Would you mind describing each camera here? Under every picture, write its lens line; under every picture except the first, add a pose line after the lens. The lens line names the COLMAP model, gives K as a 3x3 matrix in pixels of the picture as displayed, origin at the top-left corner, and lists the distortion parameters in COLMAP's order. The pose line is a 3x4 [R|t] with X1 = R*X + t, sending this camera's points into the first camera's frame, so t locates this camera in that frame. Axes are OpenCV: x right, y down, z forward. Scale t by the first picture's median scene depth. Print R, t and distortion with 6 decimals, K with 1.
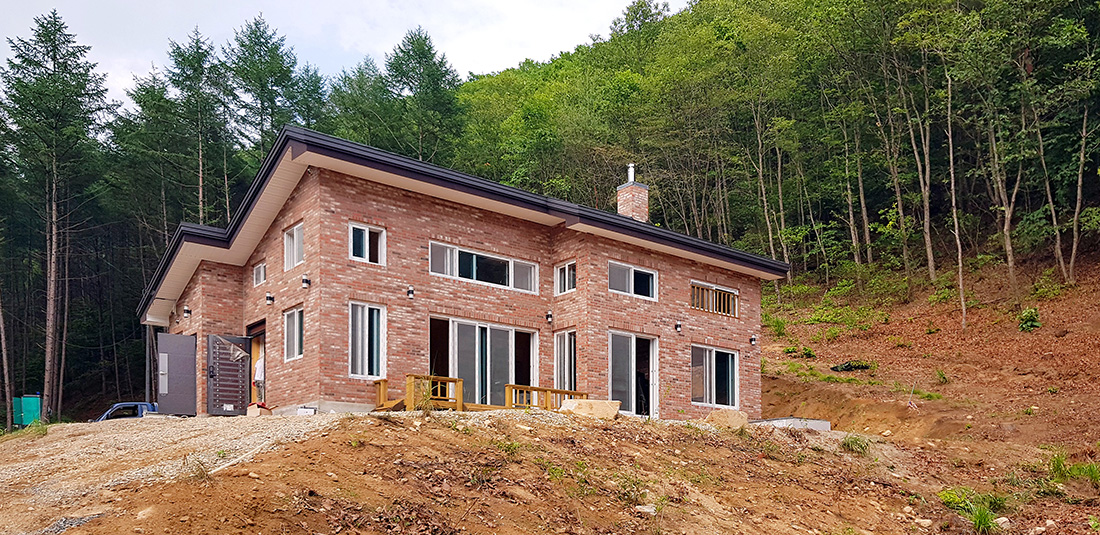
lens RADIAL K [[1012.3, 0, 610.4], [0, 1012.3, 285.9], [0, 0, 1]] dist [0.045739, -0.008355]
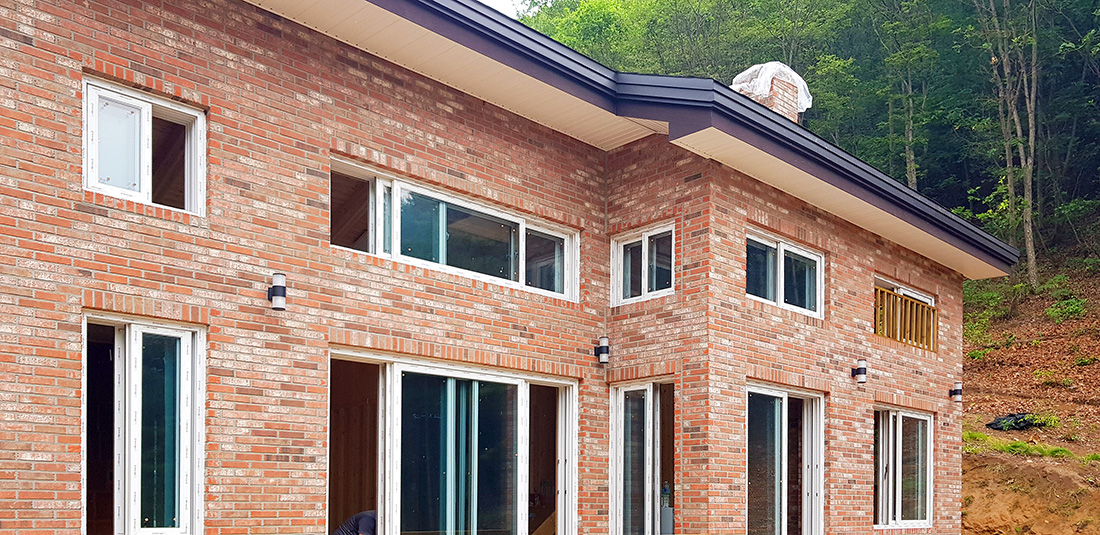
lens RADIAL K [[599.7, 0, 504.9], [0, 599.7, 307.4], [0, 0, 1]] dist [0.034002, -0.026571]
pose [[0.993482, 0.011562, 0.113403, -0.136022], [-0.014210, 0.999644, 0.022568, 0.005569], [-0.113101, -0.024032, 0.993293, 0.752412]]
